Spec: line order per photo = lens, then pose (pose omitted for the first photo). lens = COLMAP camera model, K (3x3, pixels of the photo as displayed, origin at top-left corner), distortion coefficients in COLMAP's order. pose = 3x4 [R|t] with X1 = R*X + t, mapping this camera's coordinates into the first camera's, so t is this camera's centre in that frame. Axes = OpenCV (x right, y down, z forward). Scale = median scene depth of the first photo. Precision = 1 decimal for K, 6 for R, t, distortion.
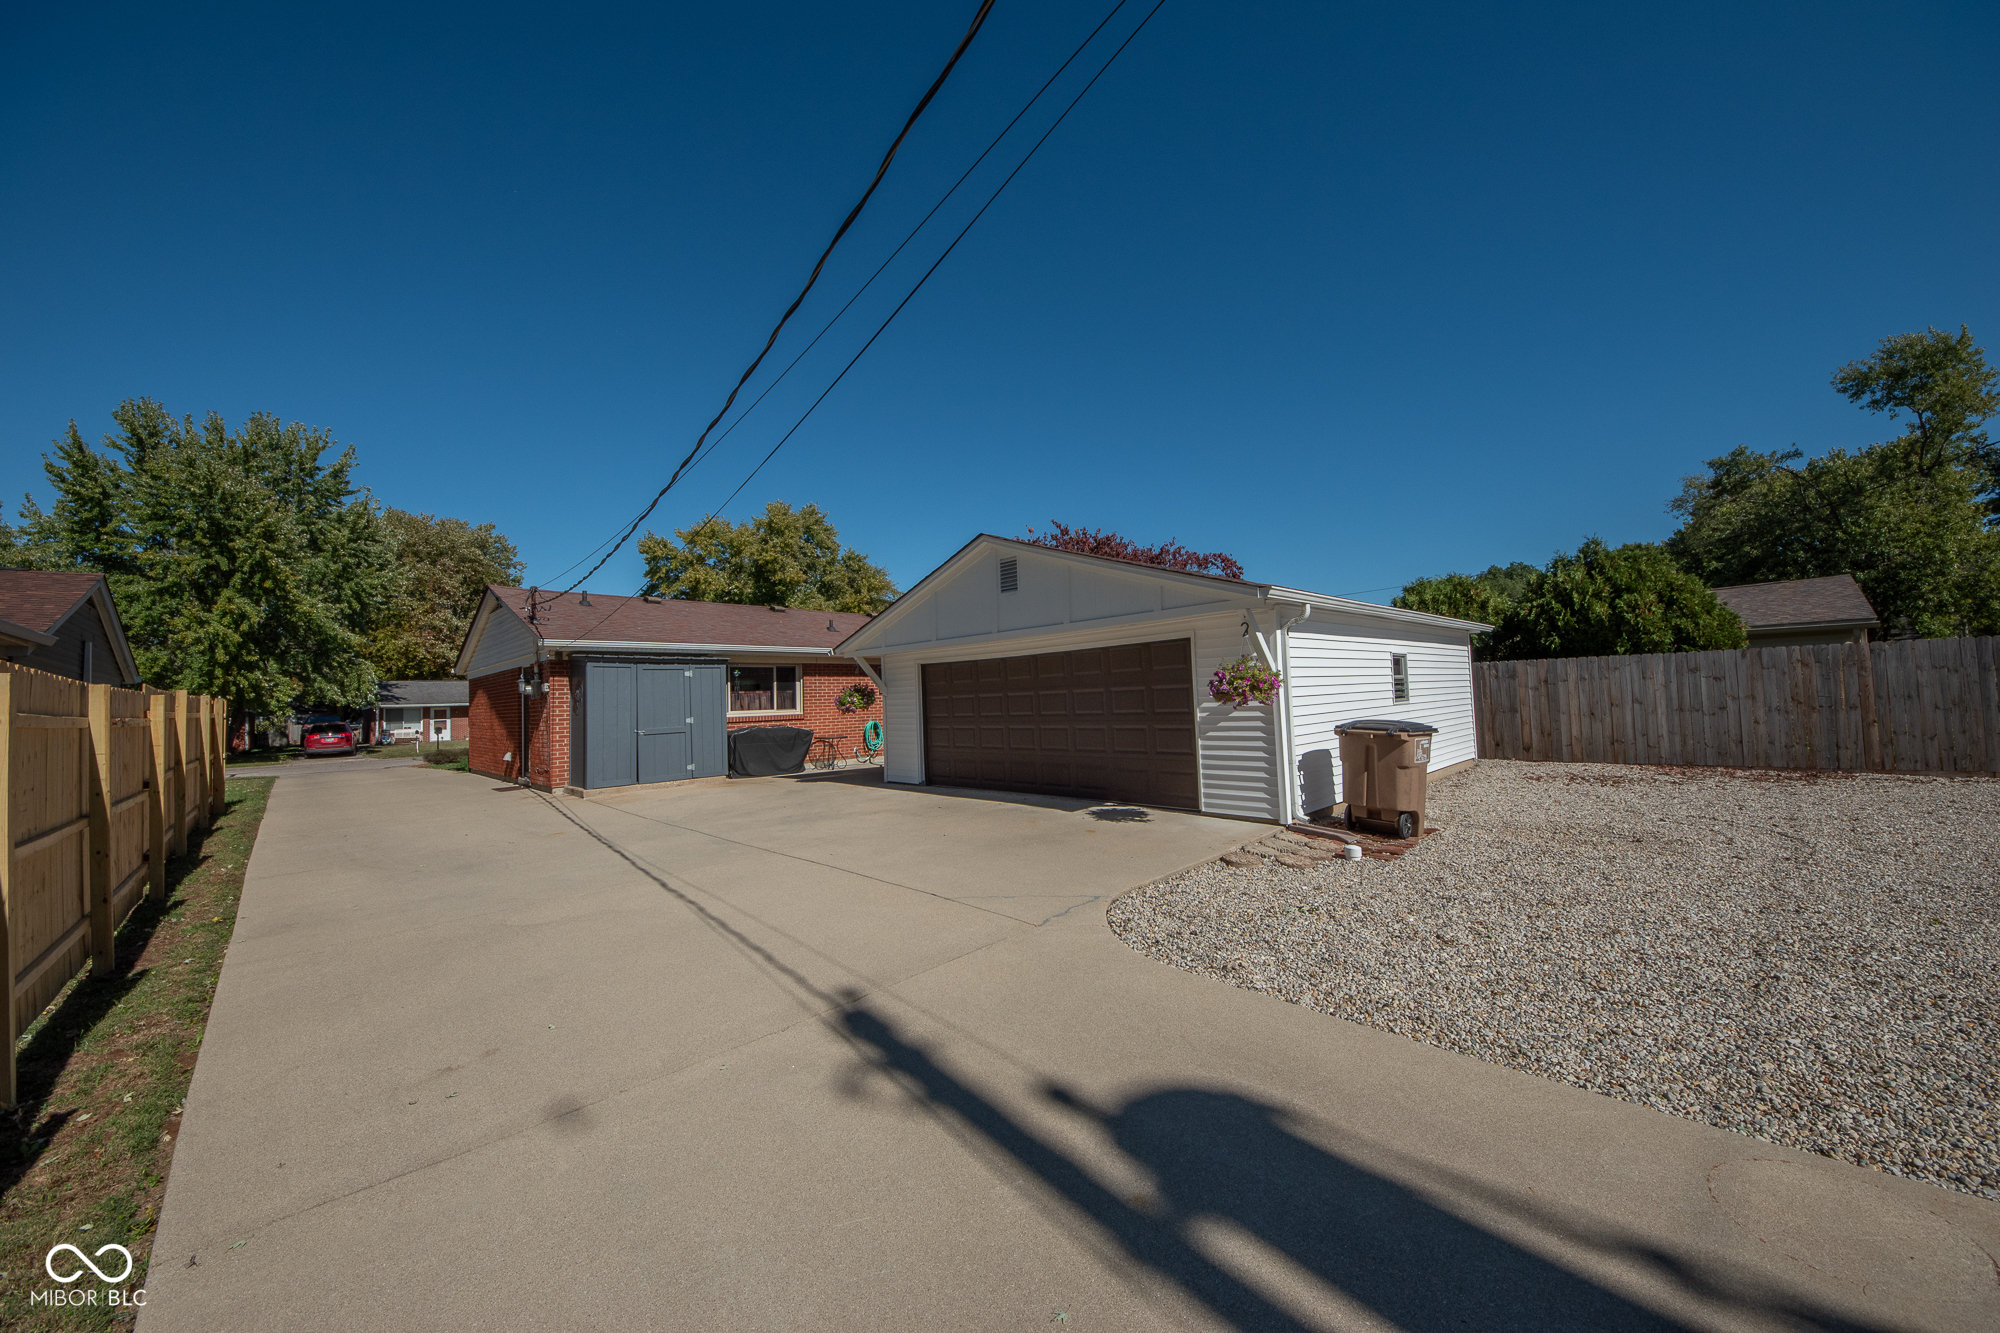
lens RADIAL K [[716.1, 0, 992.7], [0, 716.1, 669.5], [0, 0, 1]] dist [-0.004529, -0.000986]
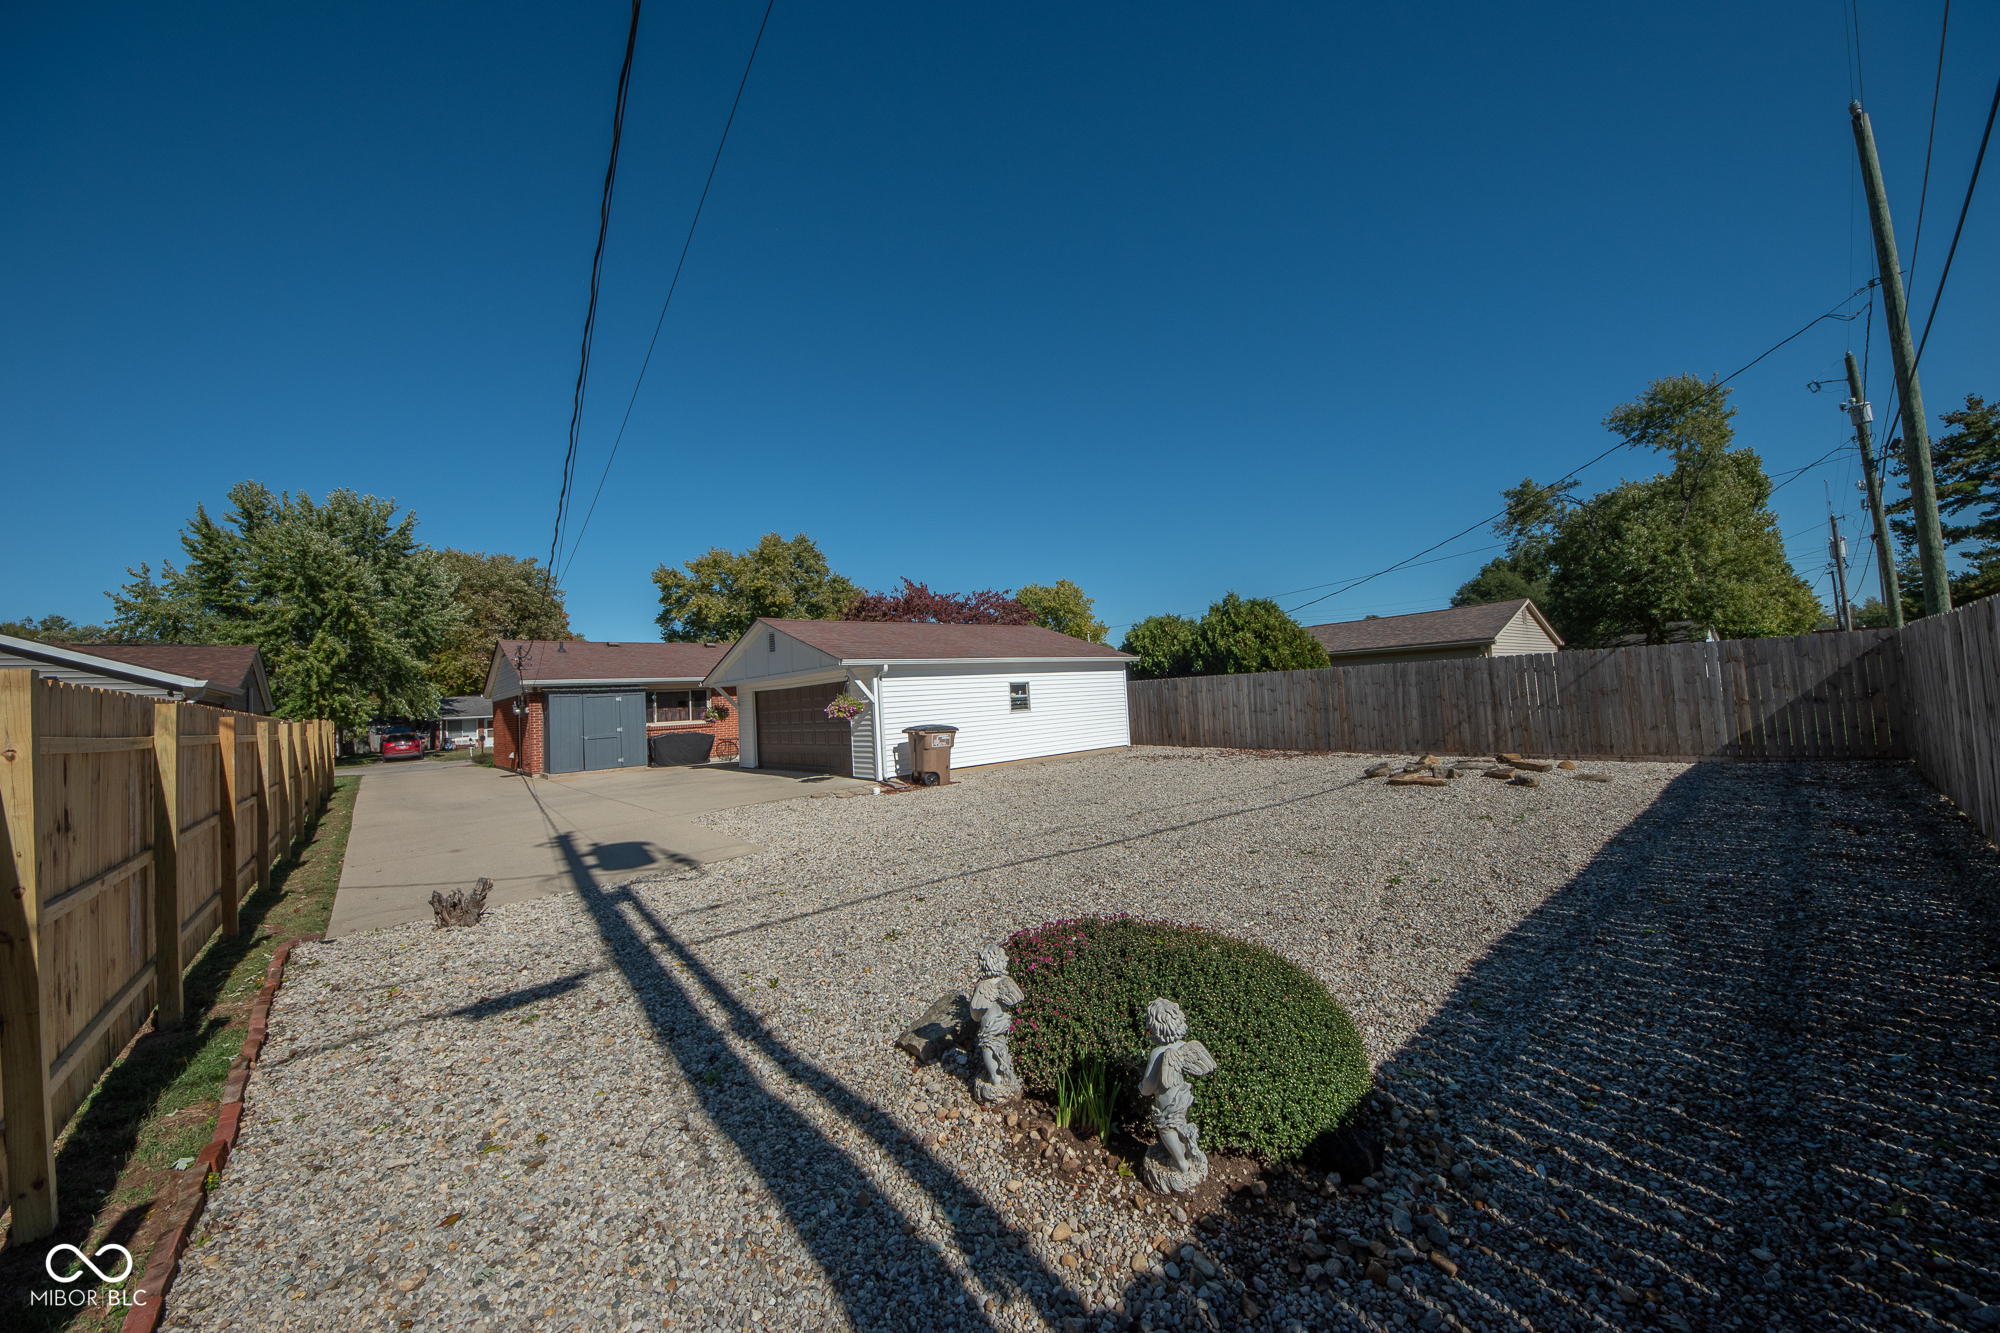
lens RADIAL K [[716.1, 0, 1014.0], [0, 716.1, 674.1], [0, 0, 1]] dist [-0.004529, -0.000986]
pose [[0.998791, -0.021968, -0.043969, 0.220167], [0.022465, 0.999689, 0.010830, -0.020495], [0.043717, -0.011805, 0.998974, -0.222542]]
